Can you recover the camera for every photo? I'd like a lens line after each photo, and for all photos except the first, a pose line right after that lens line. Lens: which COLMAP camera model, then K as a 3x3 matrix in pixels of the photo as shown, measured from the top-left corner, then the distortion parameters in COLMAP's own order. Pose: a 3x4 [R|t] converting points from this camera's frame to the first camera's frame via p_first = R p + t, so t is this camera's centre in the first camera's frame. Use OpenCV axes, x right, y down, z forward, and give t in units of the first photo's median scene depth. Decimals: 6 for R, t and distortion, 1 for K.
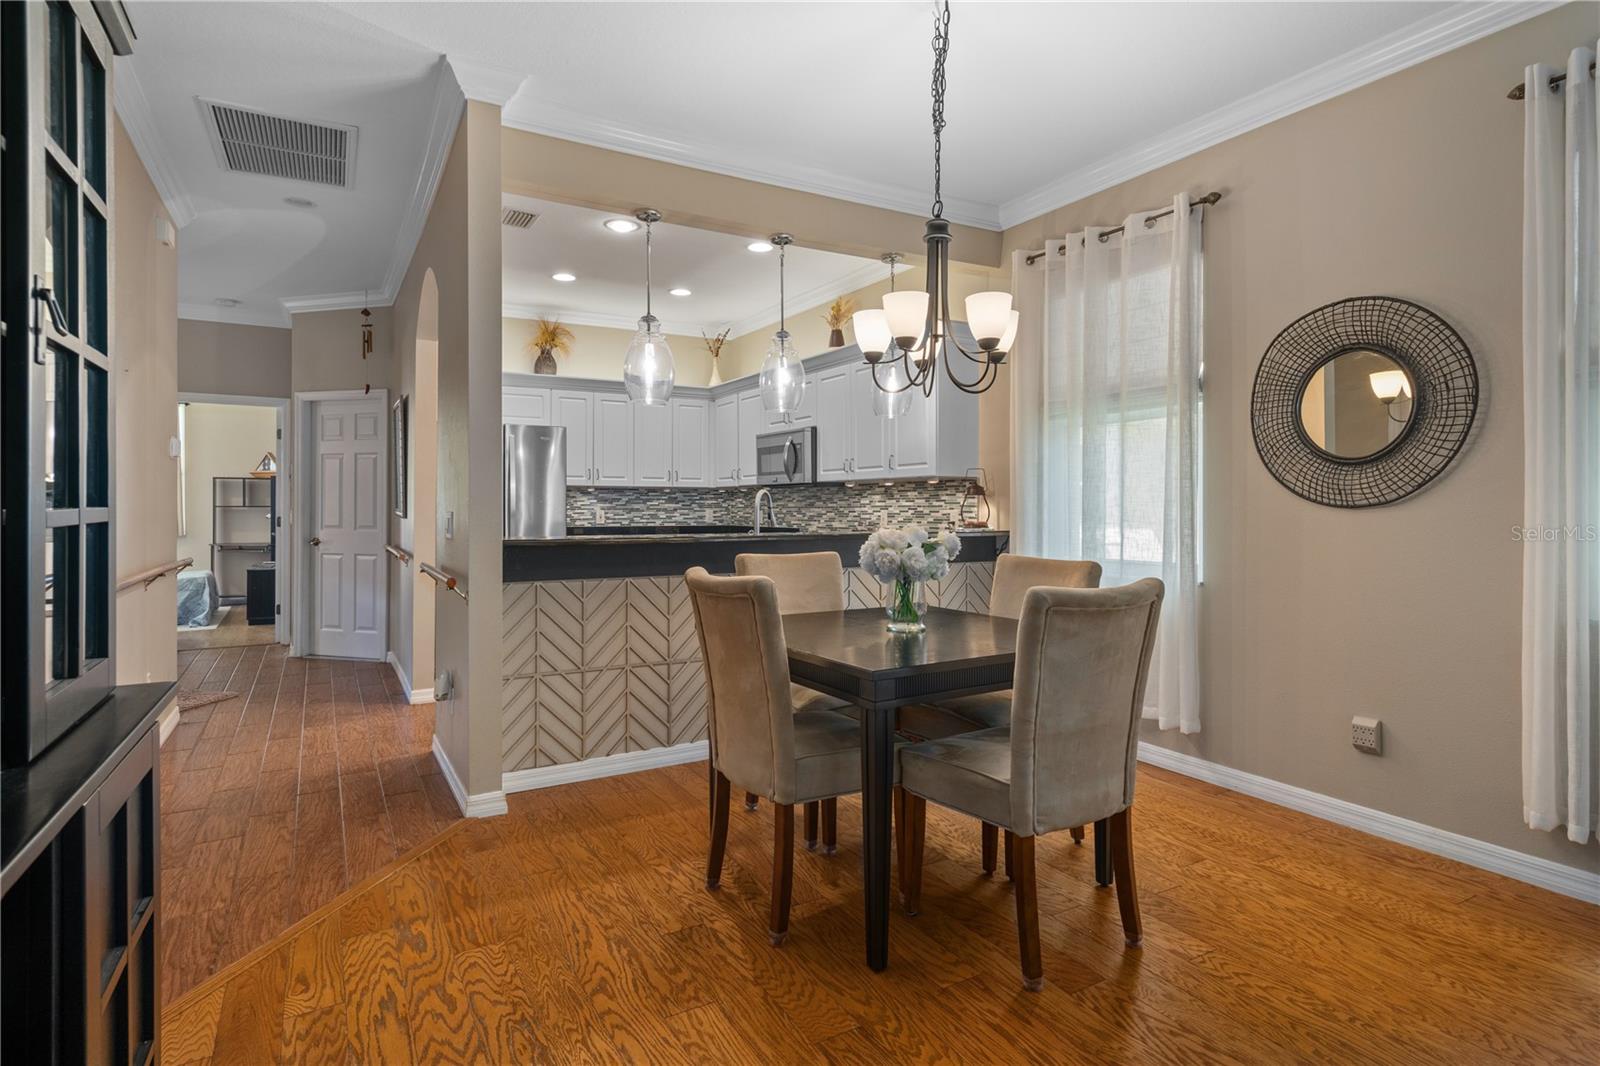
lens RADIAL K [[834.5, 0, 790.1], [0, 834.5, 509.4], [0, 0, 1]] dist [0.001090, 0.005322]
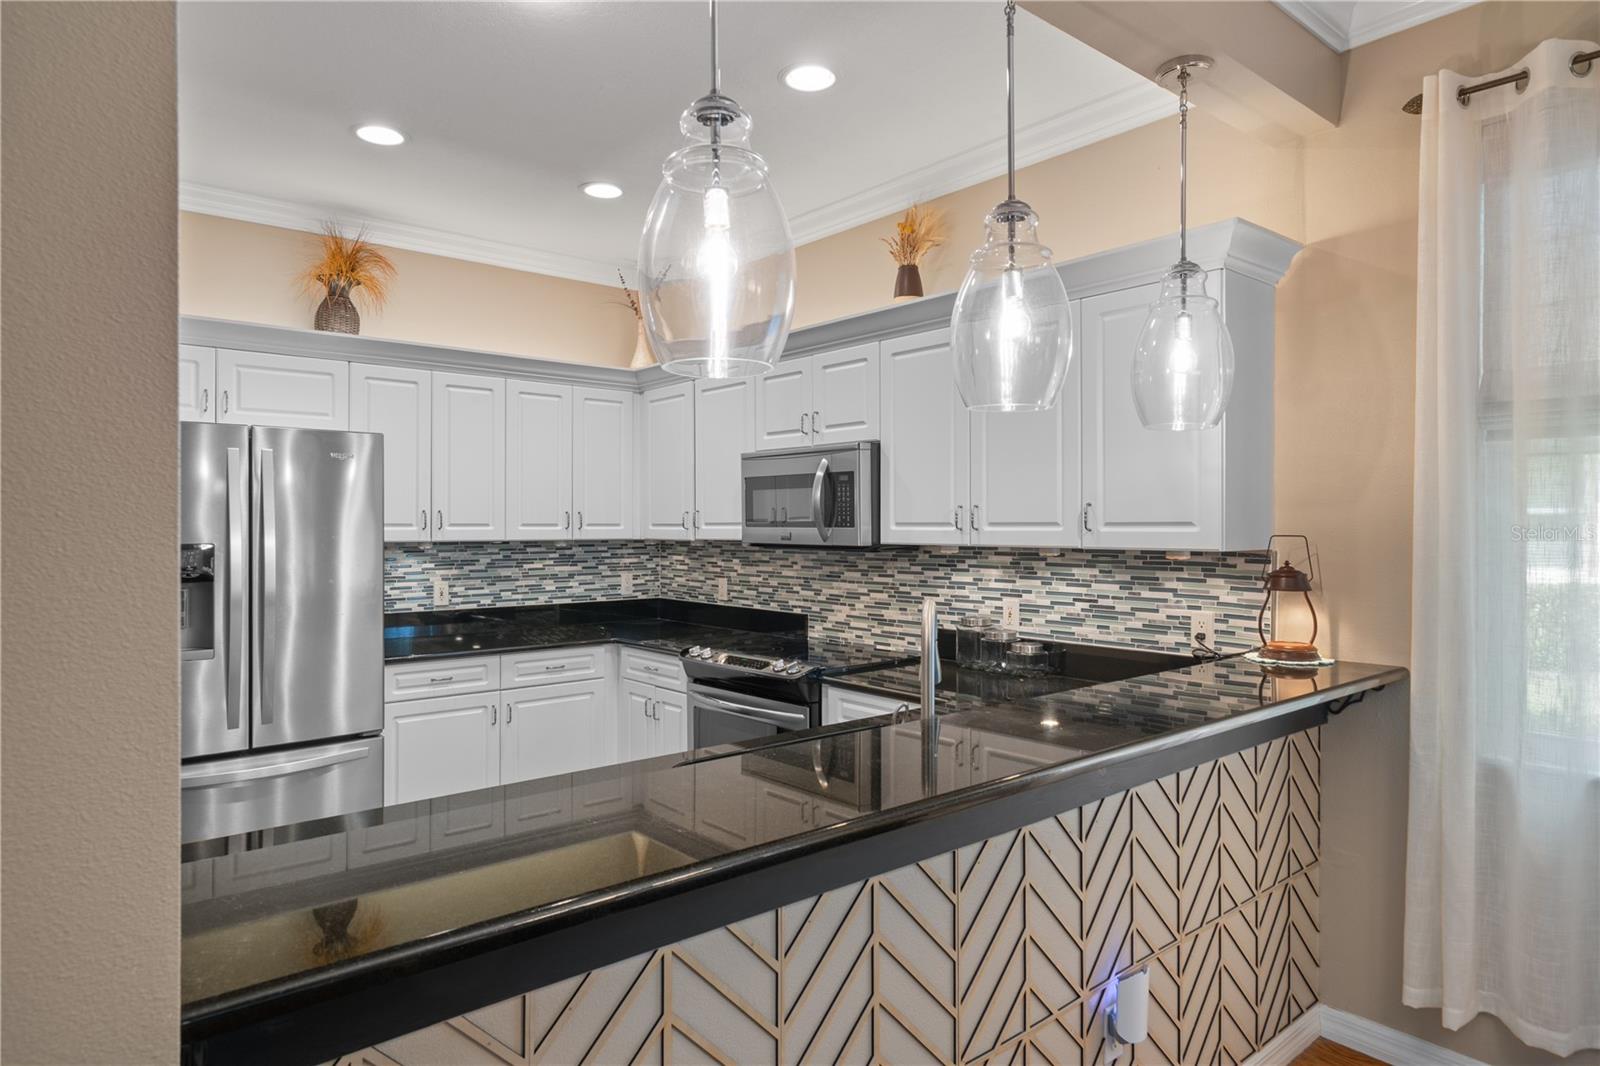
lens RADIAL K [[922.3, 0, 788.6], [0, 922.3, 532.6], [0, 0, 1]] dist [0.004604, -0.004367]
pose [[0.983630, -0.001283, 0.180197, -0.130980], [0.000382, 0.999987, 0.005037, -0.042299], [-0.180201, -0.004886, 0.983618, 0.413256]]
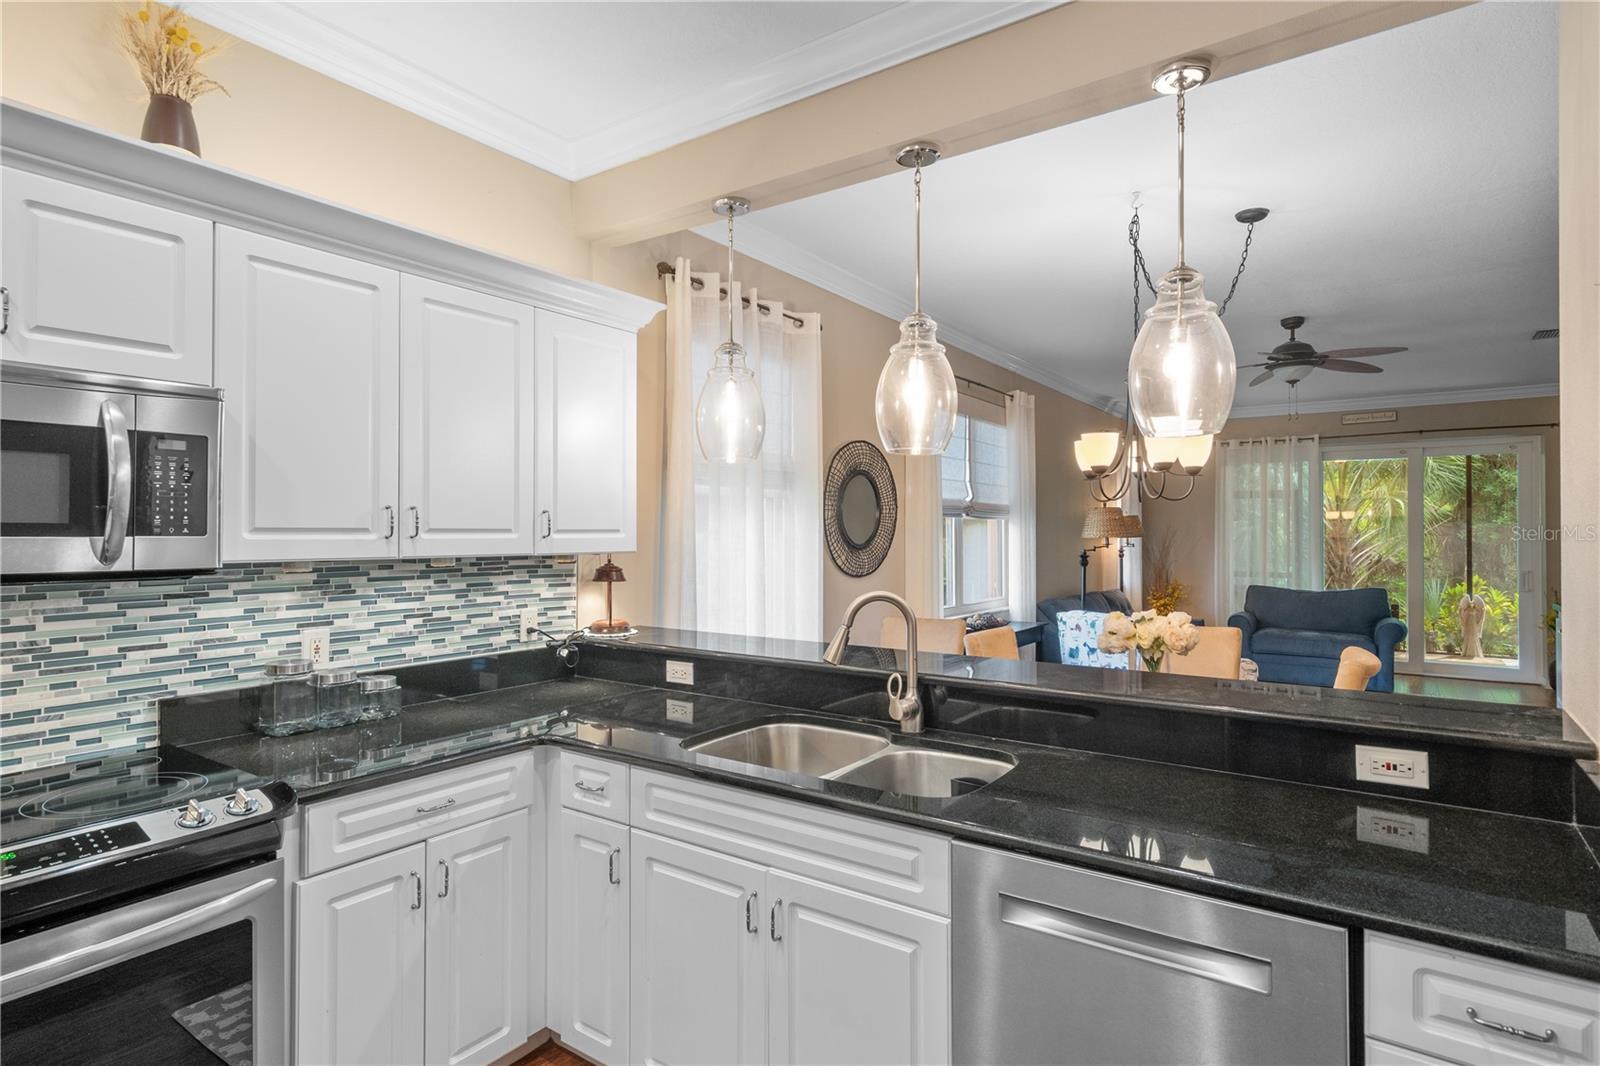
lens RADIAL K [[834.5, 0, 788.8], [0, 834.5, 529.7], [0, 0, 1]] dist [0.001090, 0.005322]
pose [[-0.418363, 0.005667, 0.908262, -0.343868], [0.004215, 0.999982, -0.004298, -0.042596], [-0.908270, 0.002030, -0.418379, 0.910887]]
